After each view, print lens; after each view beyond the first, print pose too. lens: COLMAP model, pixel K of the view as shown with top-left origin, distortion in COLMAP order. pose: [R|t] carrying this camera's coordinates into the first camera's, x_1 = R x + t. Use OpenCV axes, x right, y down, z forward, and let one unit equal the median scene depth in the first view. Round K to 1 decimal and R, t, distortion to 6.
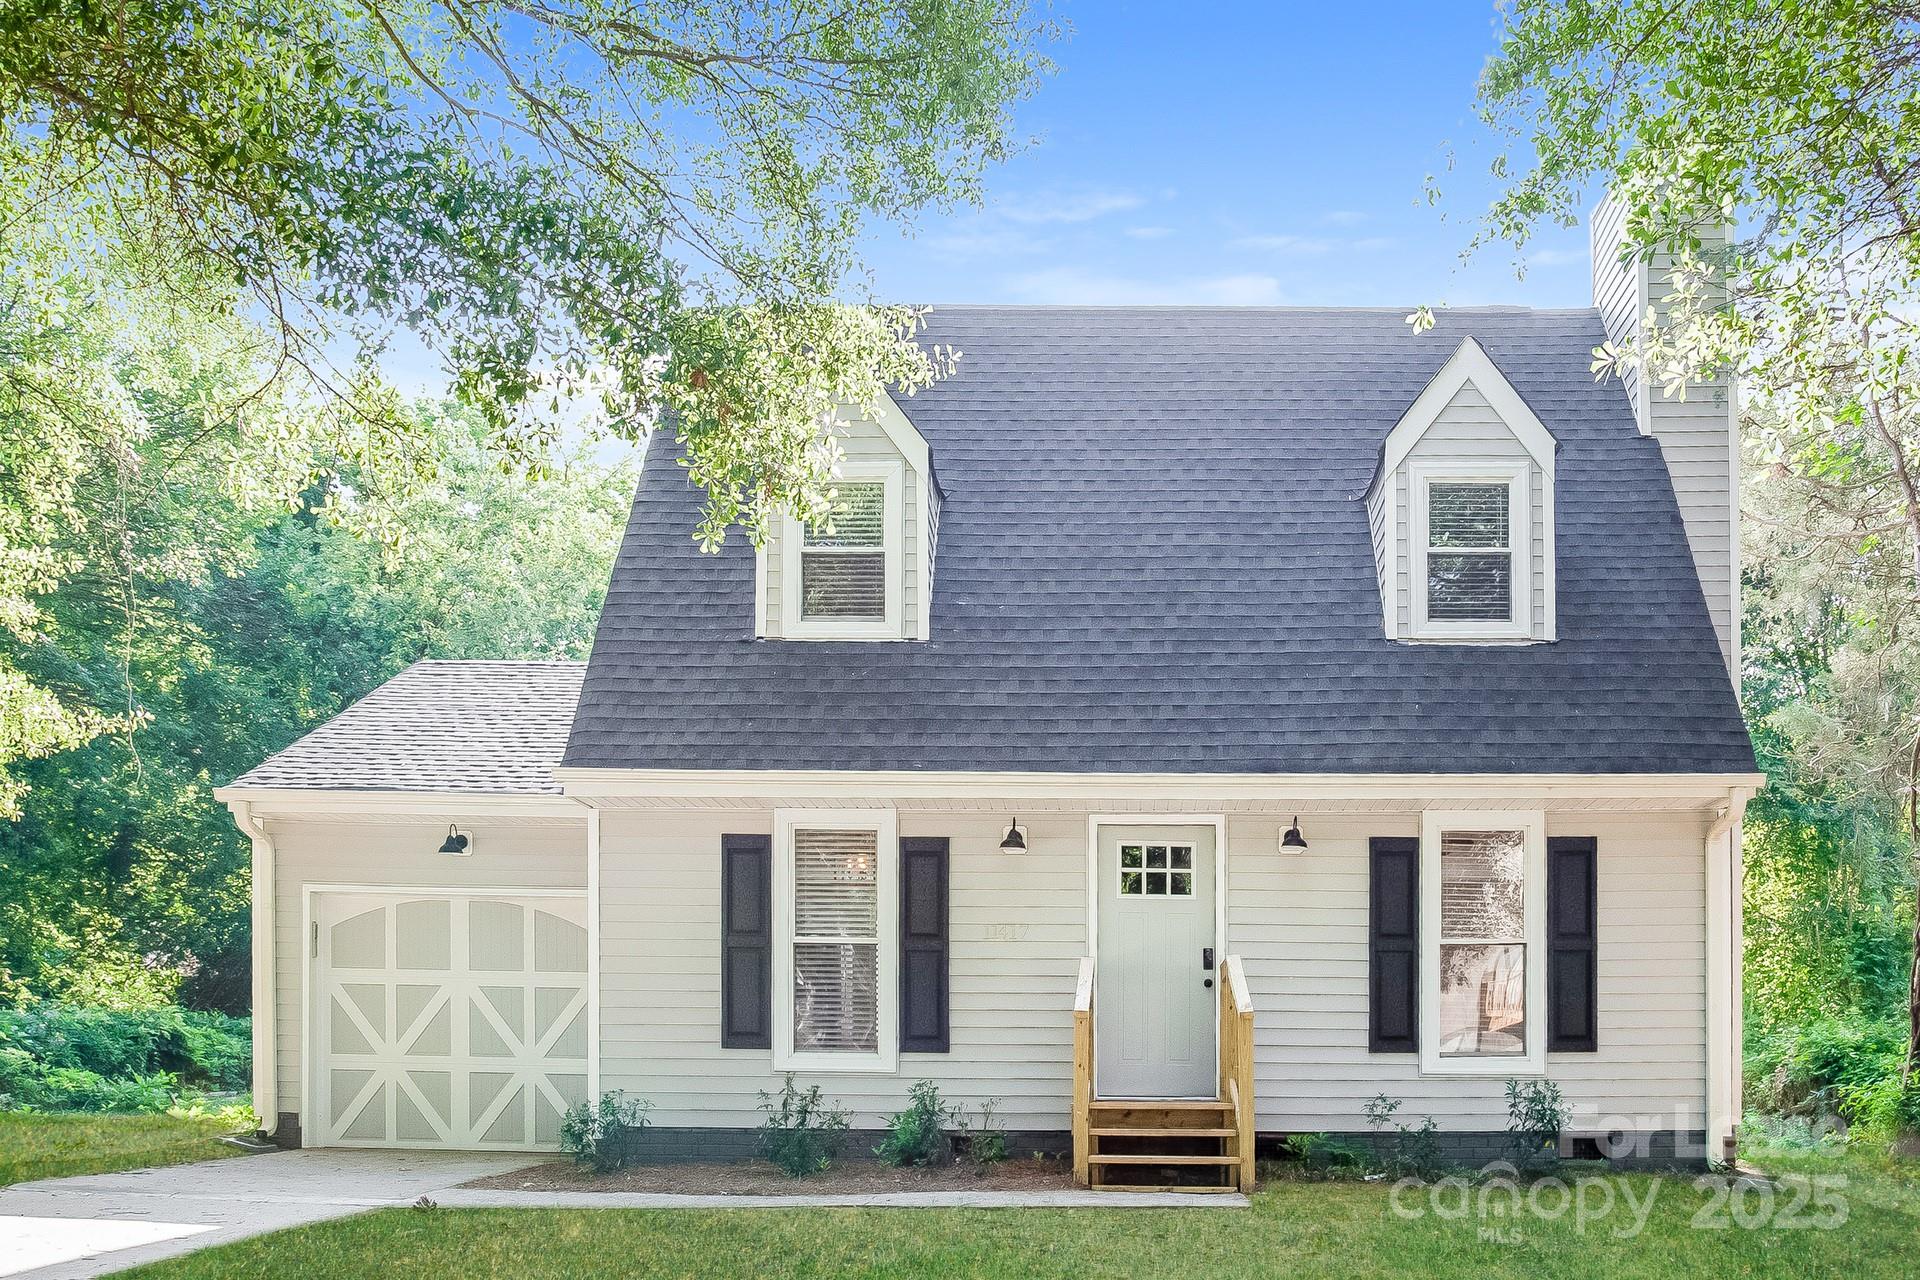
lens RADIAL K [[1266.9, 0, 960.5], [0, 1266.9, 687.4], [0, 0, 1]] dist [-0.078286, -0.000283]
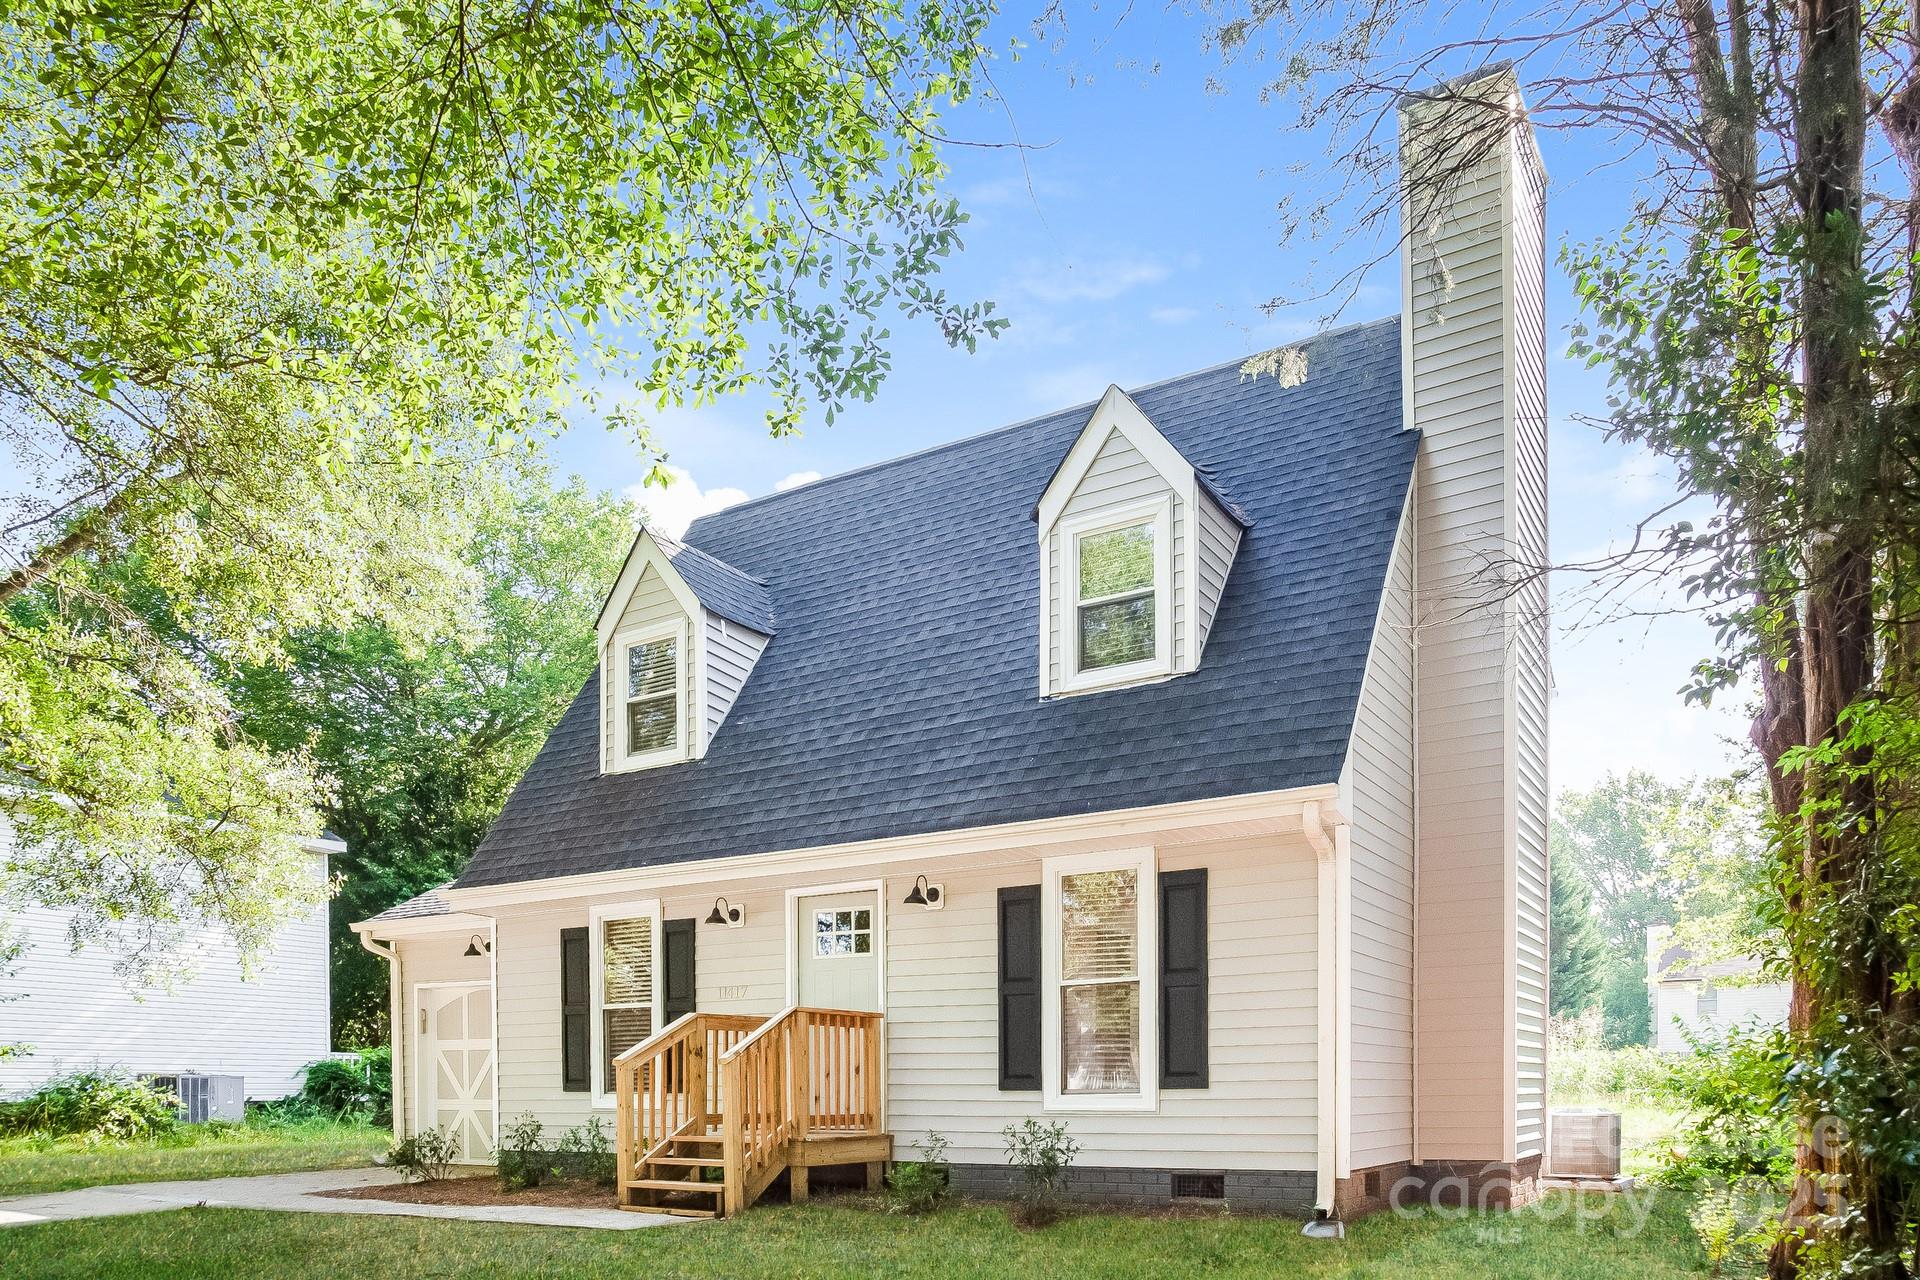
lens RADIAL K [[1312.7, 0, 960.0], [0, 1312.7, 640.0], [0, 0, 1]] dist [-0.068875, 0.098722]
pose [[0.871520, -0.177604, -0.457067, 0.773804], [0.154169, 0.984080, -0.088422, 0.001962], [0.465495, 0.006596, 0.885026, -0.019333]]
